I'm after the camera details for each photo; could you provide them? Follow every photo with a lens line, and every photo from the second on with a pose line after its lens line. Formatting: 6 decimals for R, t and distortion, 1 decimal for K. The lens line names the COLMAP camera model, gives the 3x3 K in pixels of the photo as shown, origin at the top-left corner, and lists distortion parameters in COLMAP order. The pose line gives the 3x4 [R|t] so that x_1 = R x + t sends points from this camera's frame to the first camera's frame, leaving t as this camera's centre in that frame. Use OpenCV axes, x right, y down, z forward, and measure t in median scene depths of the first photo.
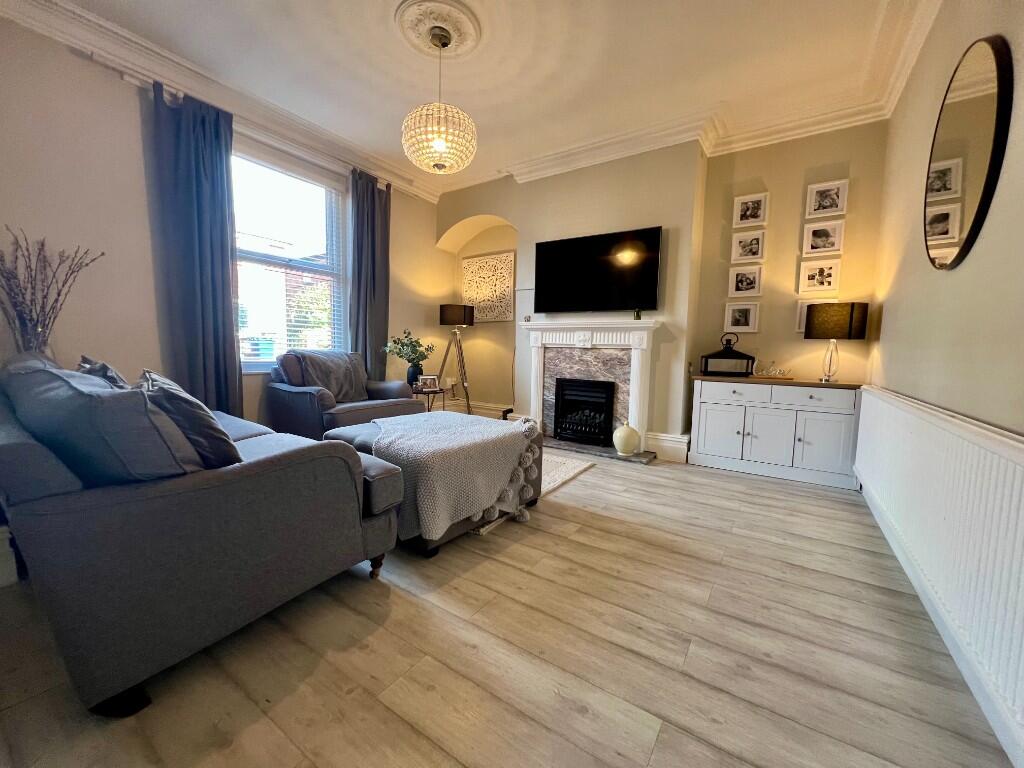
lens RADIAL K [[406.9, 0, 514.5], [0, 406.9, 383.8], [0, 0, 1]] dist [-0.007701, 0.001131]
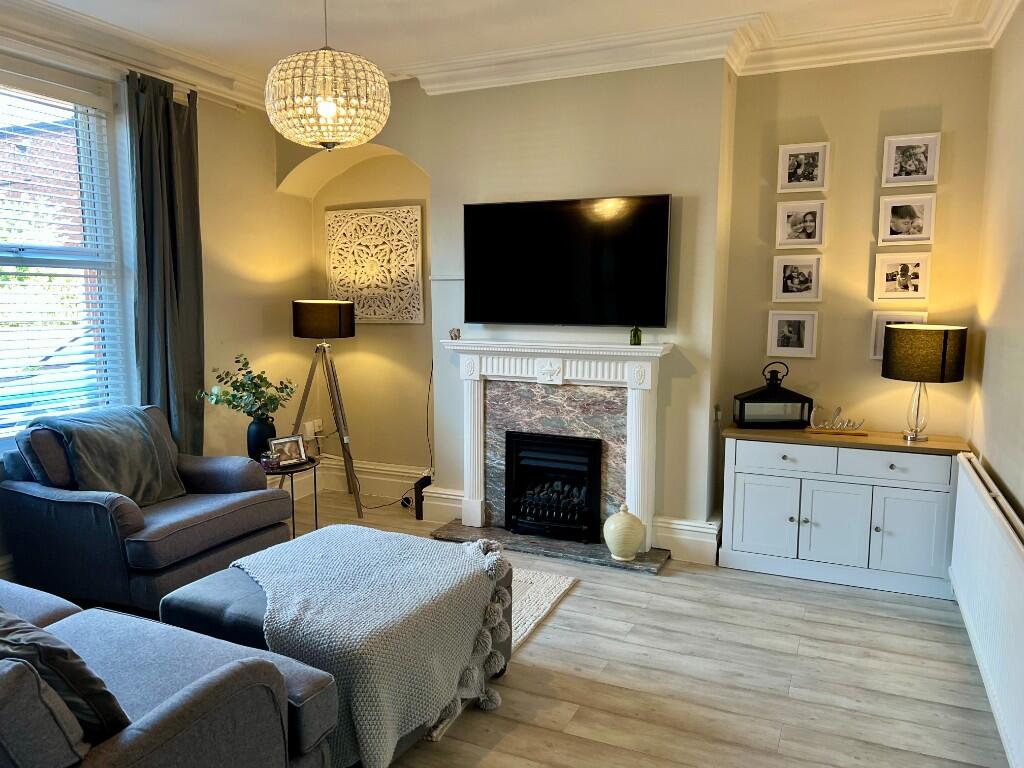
lens RADIAL K [[764.4, 0, 504.9], [0, 764.4, 385.1], [0, 0, 1]] dist [0.036669, -0.047151]
pose [[0.987358, -0.039725, 0.153446, -0.084139], [0.034030, 0.998637, 0.039567, -0.152724], [-0.154808, -0.033845, 0.987365, -0.140660]]
